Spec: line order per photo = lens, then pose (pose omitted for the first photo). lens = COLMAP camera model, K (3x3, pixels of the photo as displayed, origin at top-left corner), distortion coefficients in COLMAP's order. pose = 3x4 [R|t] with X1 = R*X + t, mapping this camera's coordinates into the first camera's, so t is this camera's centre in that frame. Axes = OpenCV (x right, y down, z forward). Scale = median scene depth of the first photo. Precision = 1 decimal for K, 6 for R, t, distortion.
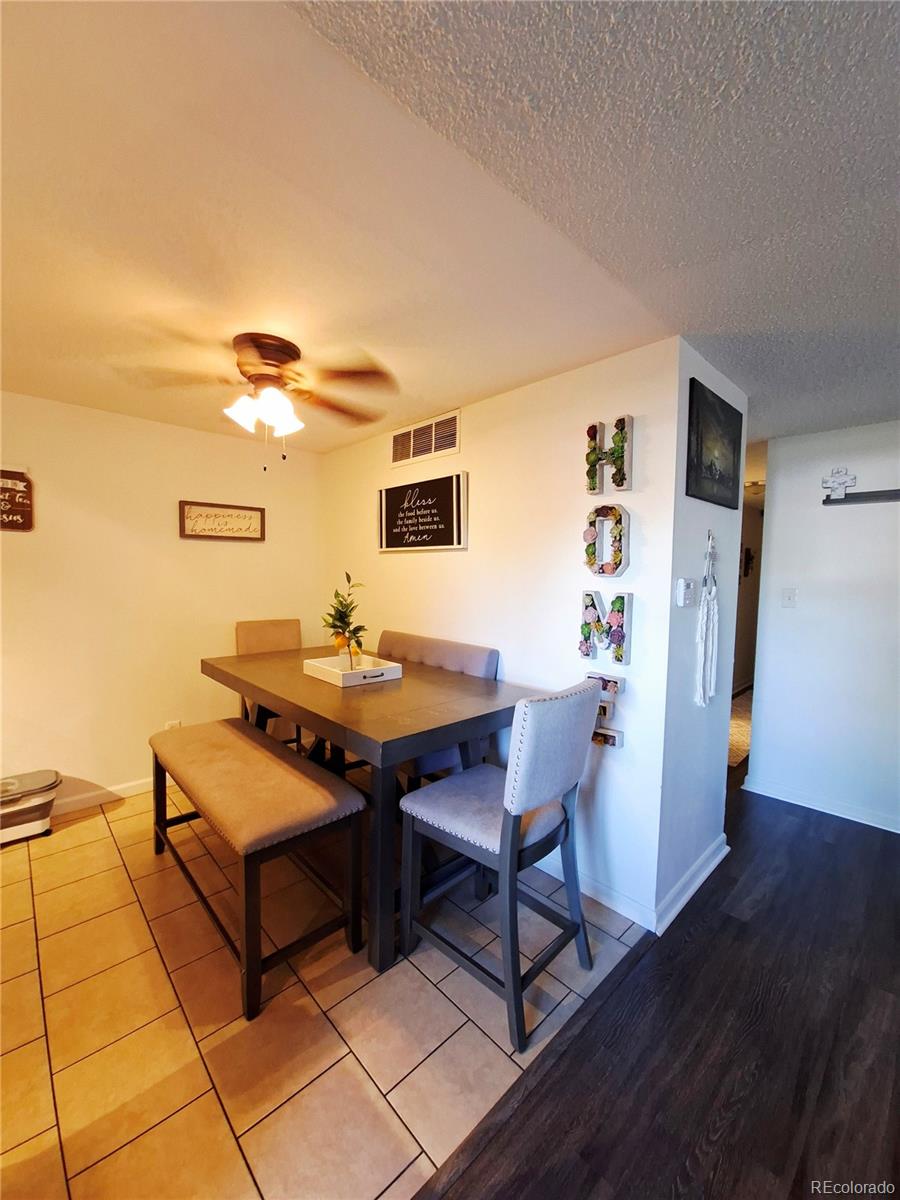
lens RADIAL K [[473.3, 0, 441.4], [0, 473.3, 603.0], [0, 0, 1]] dist [-0.006429, -0.001222]
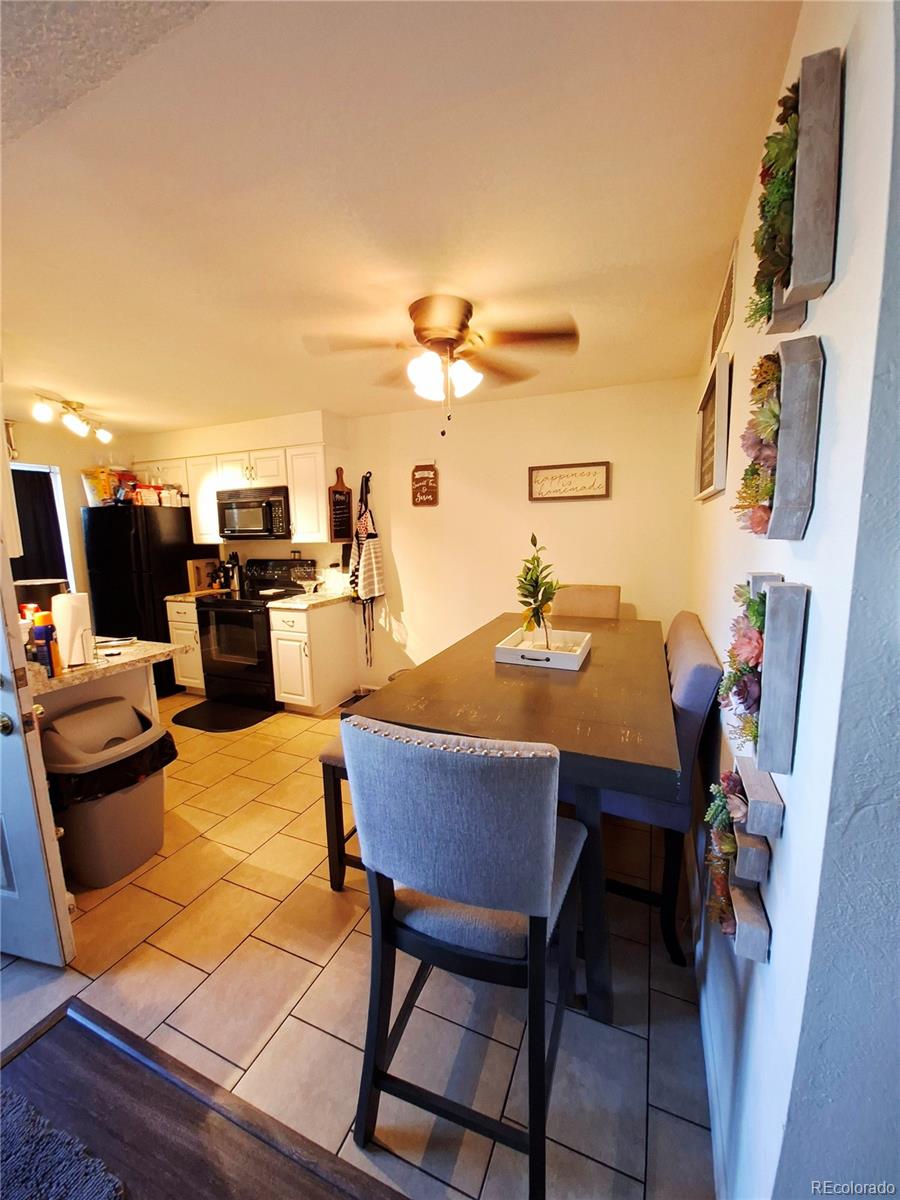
lens RADIAL K [[473.3, 0, 445.6], [0, 473.3, 601.9], [0, 0, 1]] dist [-0.006429, -0.001222]
pose [[0.402914, 0.116917, -0.907739, 0.466907], [-0.040777, 0.993115, 0.109814, -0.024923], [0.914329, -0.007231, 0.404908, 0.456254]]
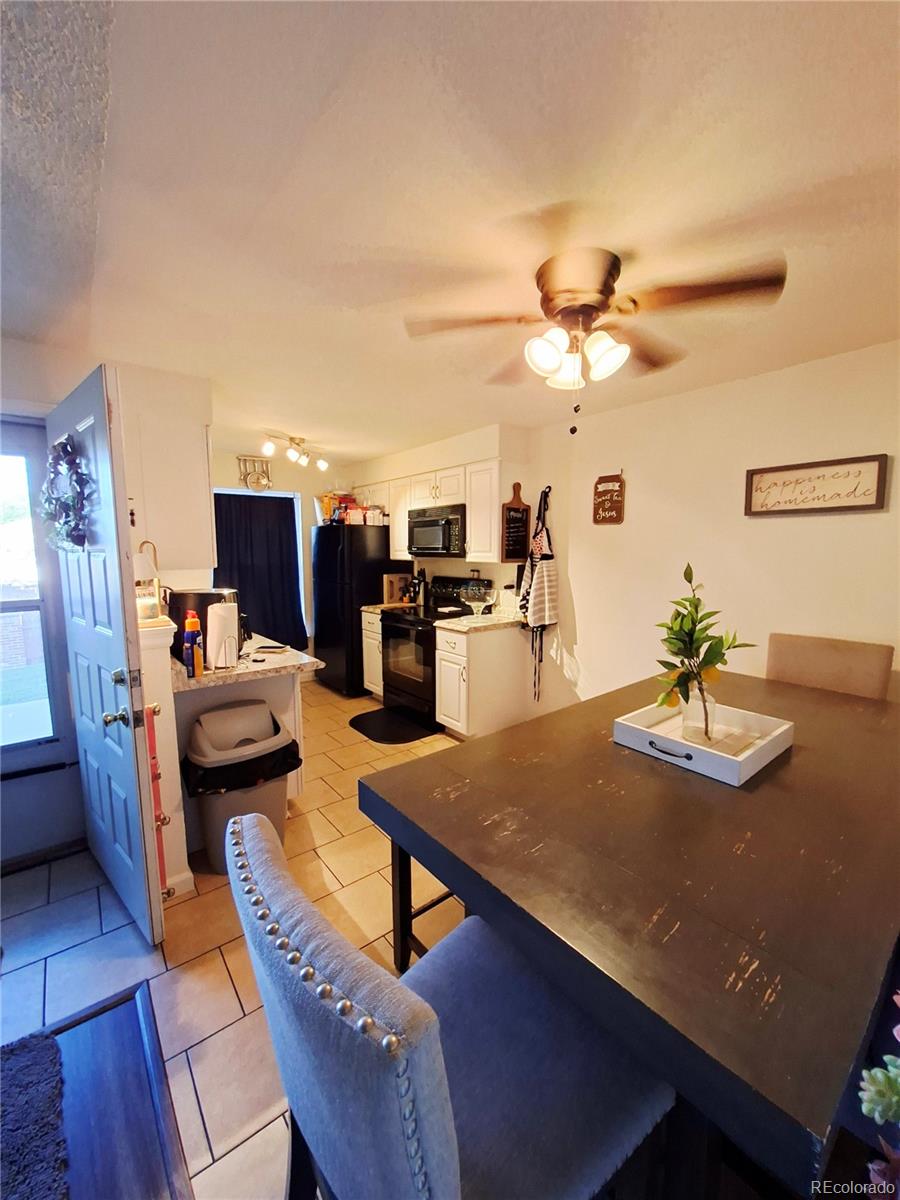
lens RADIAL K [[473.3, 0, 446.5], [0, 473.3, 599.6], [0, 0, 1]] dist [-0.006429, -0.001222]
pose [[-0.070479, 0.091498, -0.993308, 0.353554], [-0.070668, 0.992824, 0.096468, -0.047971], [0.995007, 0.076994, -0.063508, 0.667180]]
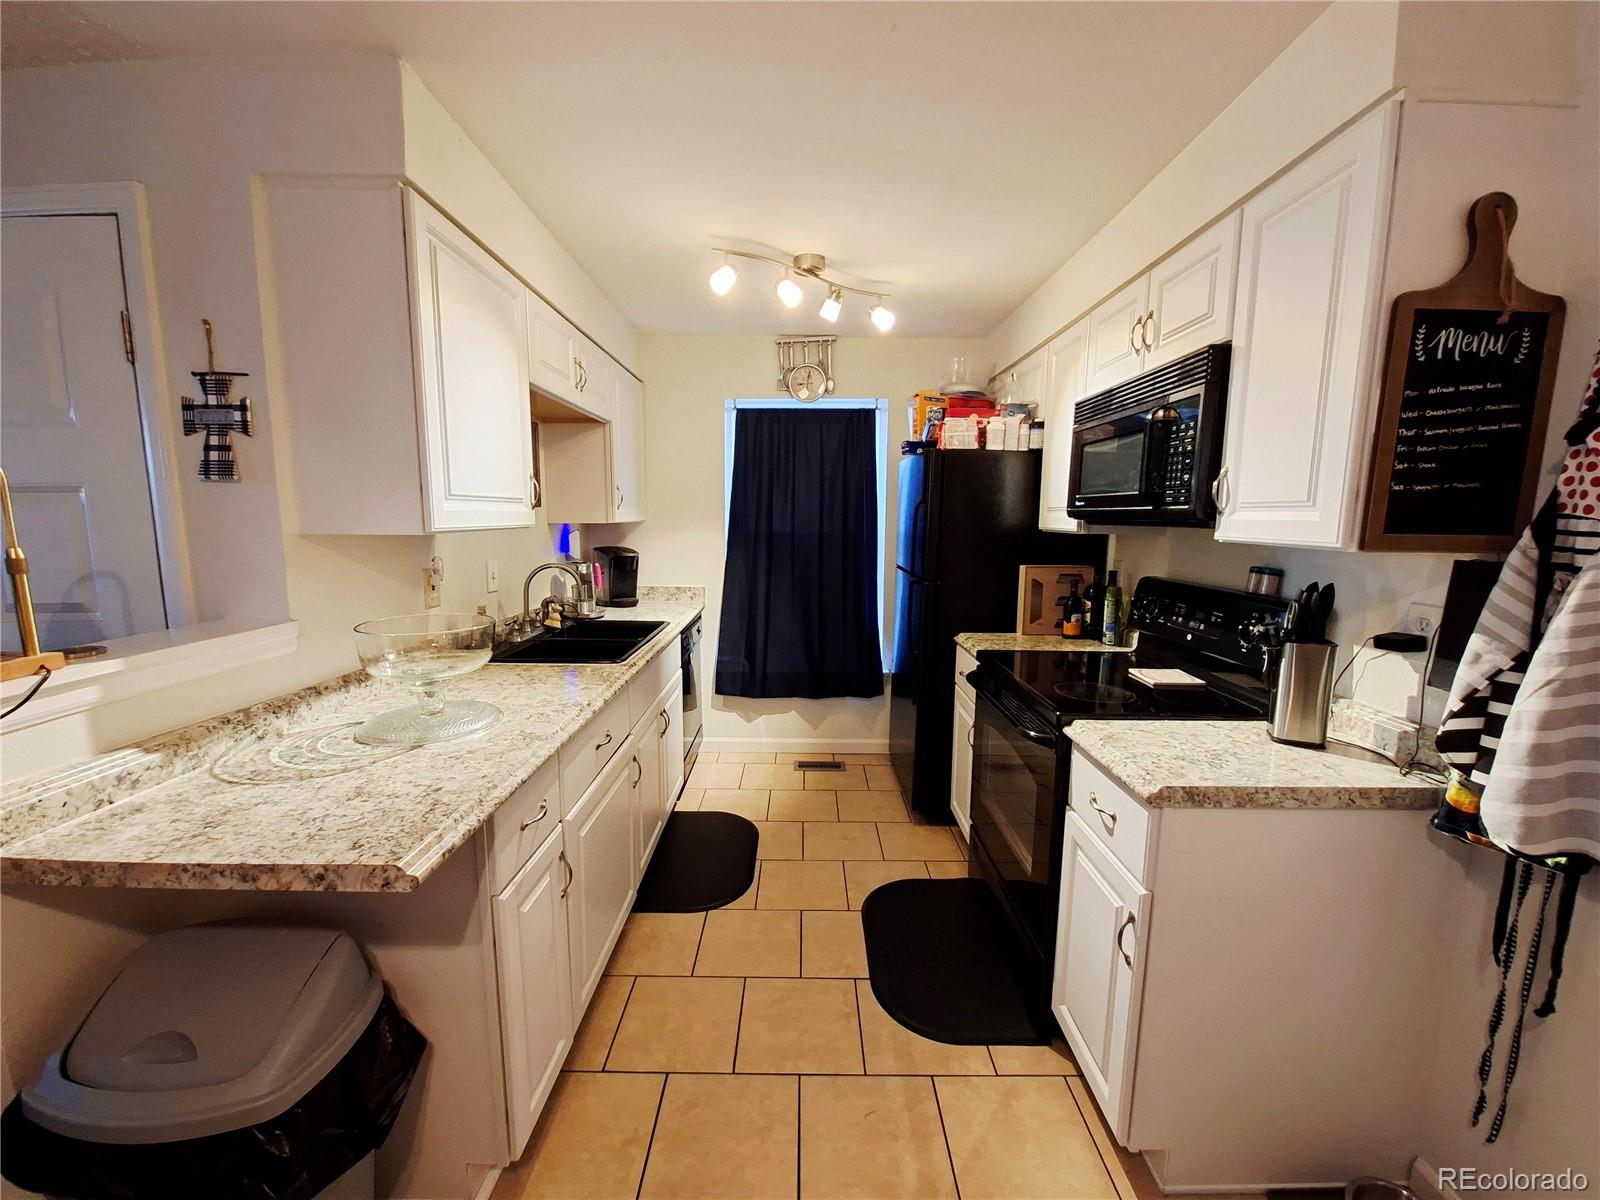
lens RADIAL K [[631.1, 0, 800.4], [0, 631.1, 601.7], [0, 0, 1]] dist [-0.006429, -0.001222]
pose [[-0.677443, 0.077190, -0.731514, -0.448818], [-0.073631, 0.982368, 0.171849, -0.043450], [0.731881, 0.170280, -0.659815, 0.740770]]
